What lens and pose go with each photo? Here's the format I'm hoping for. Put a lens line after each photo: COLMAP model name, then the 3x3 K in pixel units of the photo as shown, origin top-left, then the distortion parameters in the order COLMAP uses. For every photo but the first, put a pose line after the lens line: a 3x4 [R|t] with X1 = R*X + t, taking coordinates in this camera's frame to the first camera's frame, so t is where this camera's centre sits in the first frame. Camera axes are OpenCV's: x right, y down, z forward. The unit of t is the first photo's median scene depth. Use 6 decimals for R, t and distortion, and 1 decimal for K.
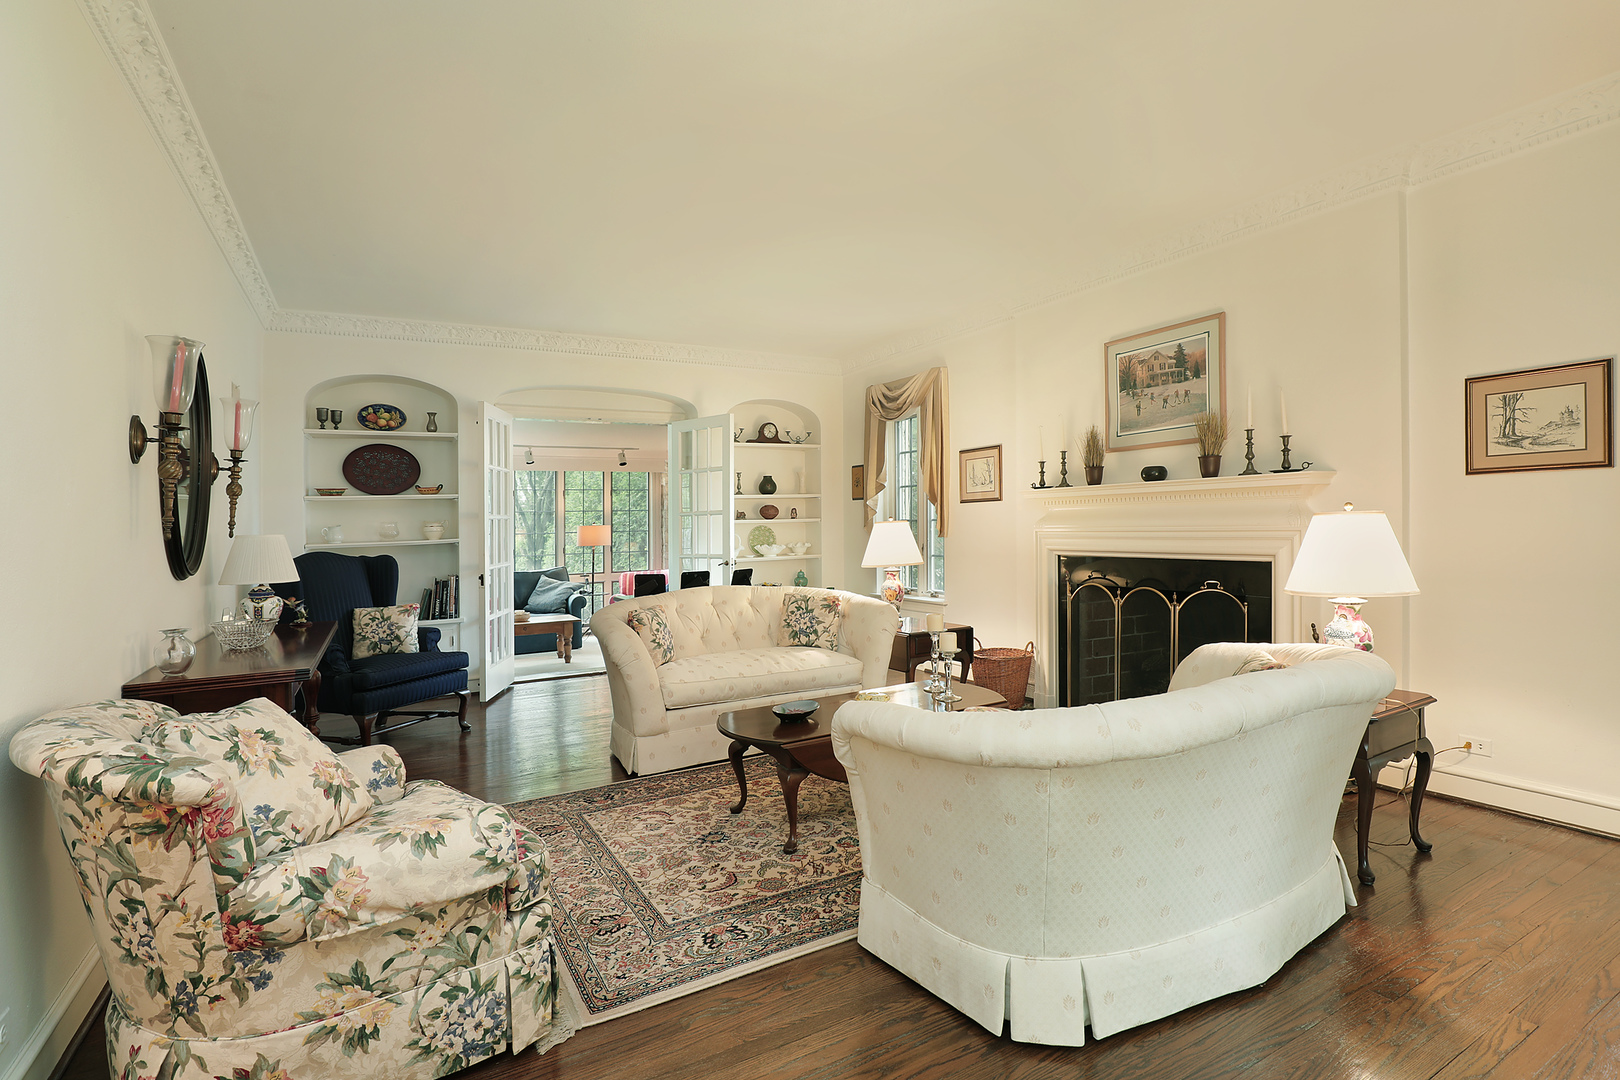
lens RADIAL K [[761.9, 0, 825.6], [0, 761.9, 533.4], [0, 0, 1]] dist [-0.011945, 0.002574]
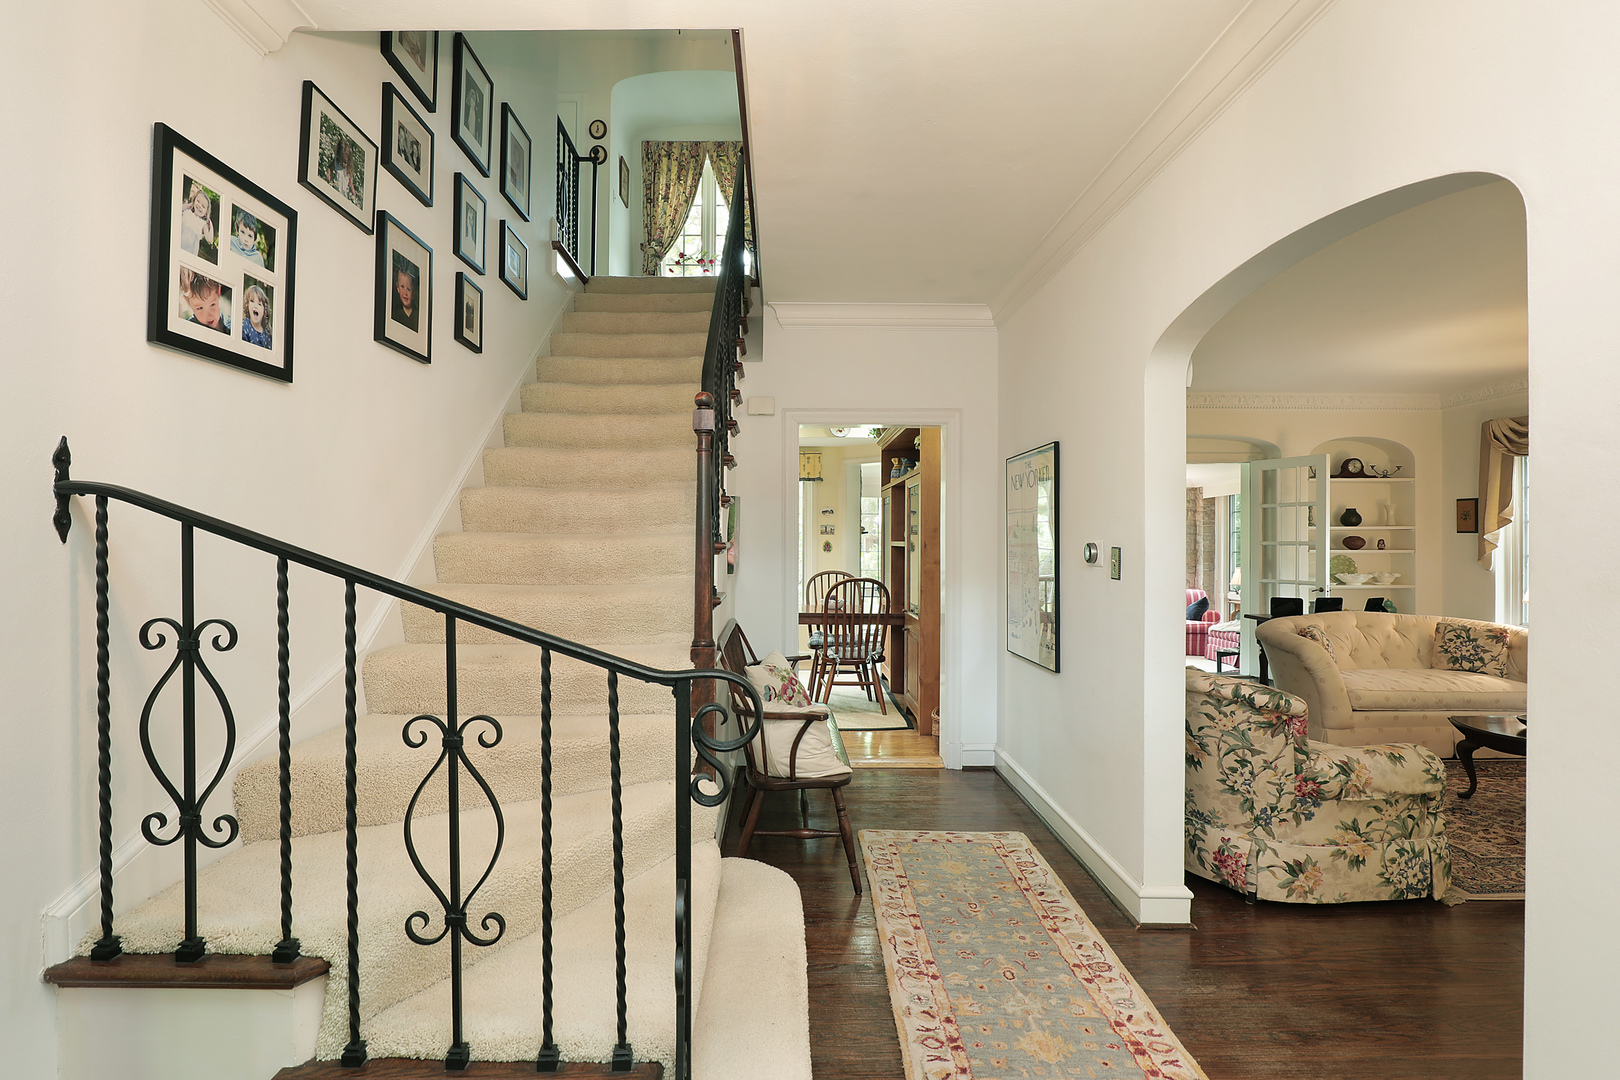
lens RADIAL K [[761.9, 0, 795.0], [0, 761.9, 534.1], [0, 0, 1]] dist [-0.011945, 0.002574]
pose [[0.865721, 0.016834, -0.500244, -0.824537], [-0.023597, 0.999696, -0.007196, -0.053727], [0.499971, 0.018034, 0.865855, -1.132133]]
